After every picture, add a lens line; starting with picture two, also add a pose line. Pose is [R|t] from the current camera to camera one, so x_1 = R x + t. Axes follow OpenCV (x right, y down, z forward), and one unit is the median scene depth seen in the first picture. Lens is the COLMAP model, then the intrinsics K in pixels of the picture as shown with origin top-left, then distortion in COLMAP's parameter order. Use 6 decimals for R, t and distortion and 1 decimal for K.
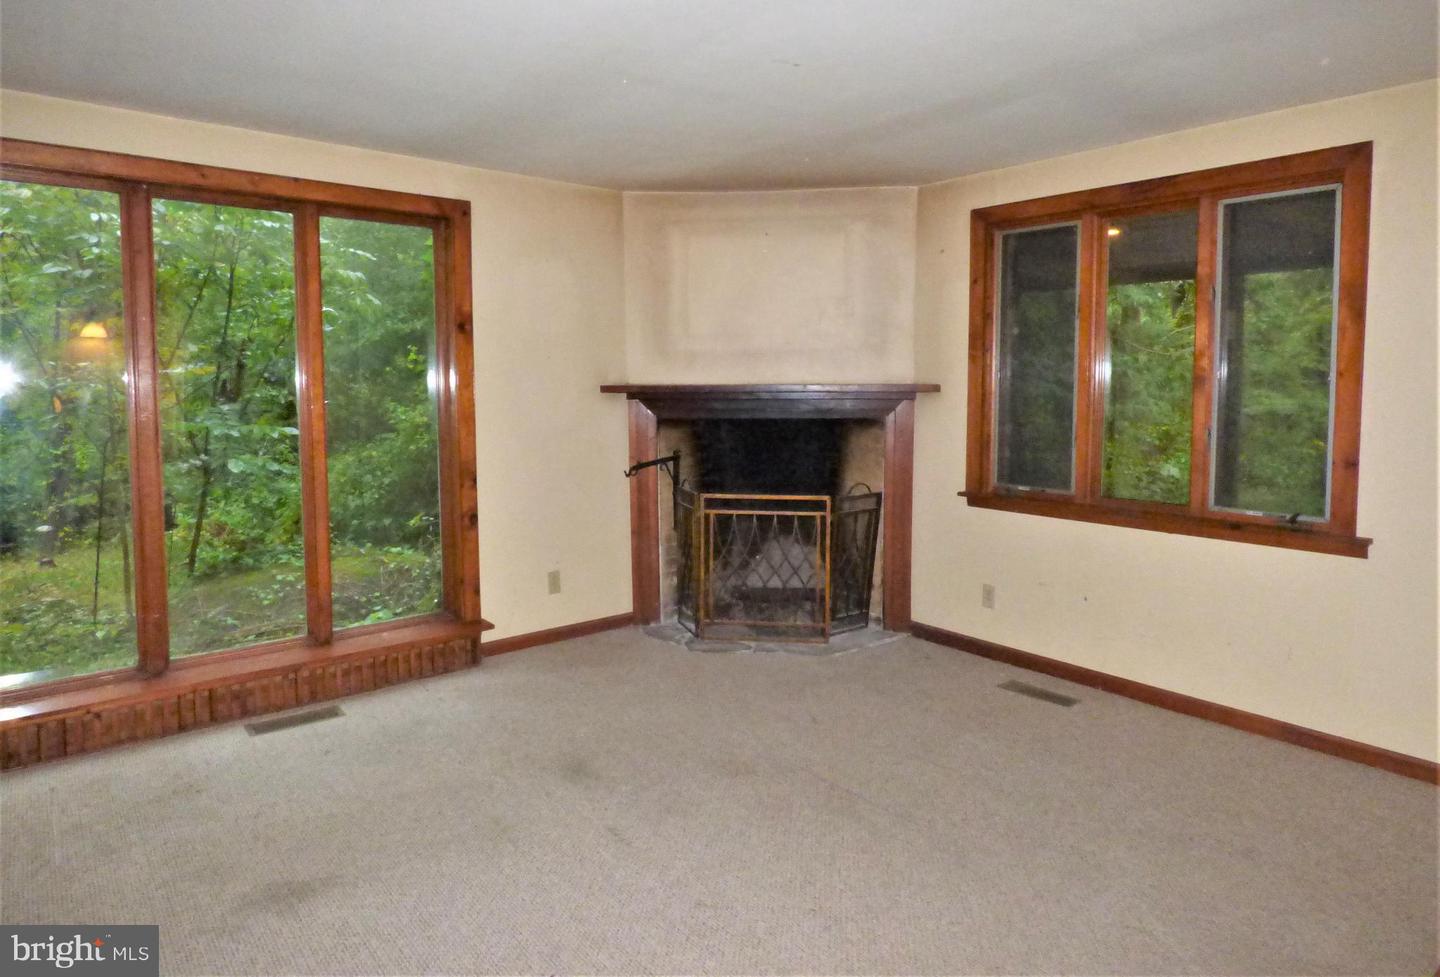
lens RADIAL K [[897.2, 0, 718.8], [0, 897.2, 474.9], [0, 0, 1]] dist [0.006104, 0.001169]
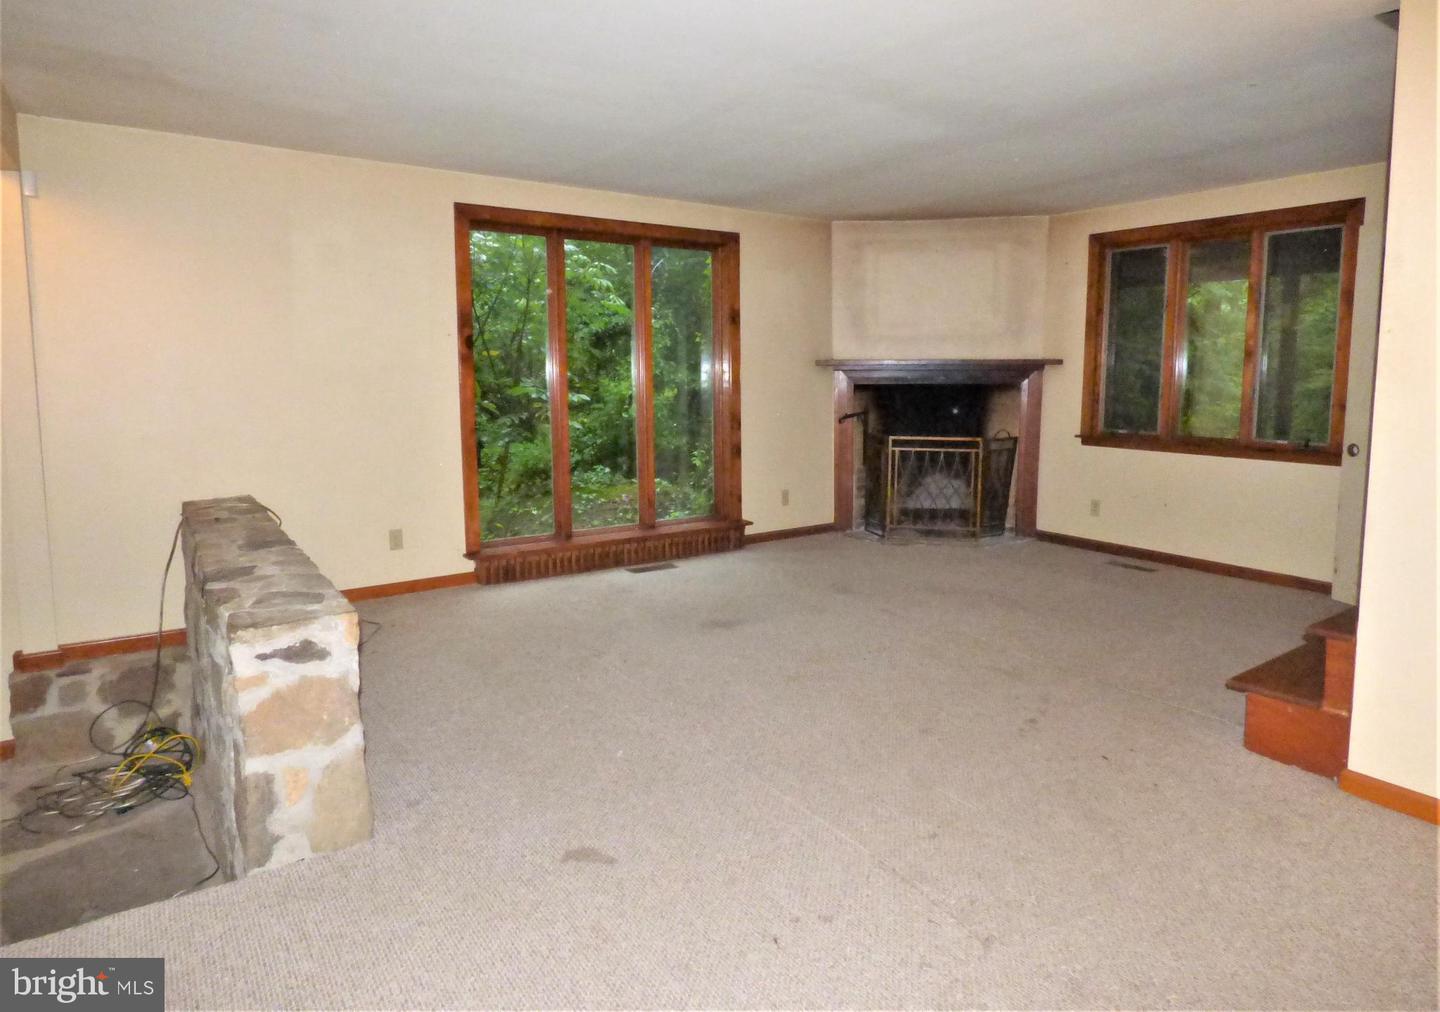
lens RADIAL K [[891.3, 0, 722.8], [0, 891.3, 502.7], [0, 0, 1]] dist [-0.001960, 0.002585]
pose [[0.997000, 0.010541, -0.076686, -0.170679], [-0.007149, 0.998989, 0.044377, 0.064037], [0.077077, -0.043696, 0.996067, -0.429370]]
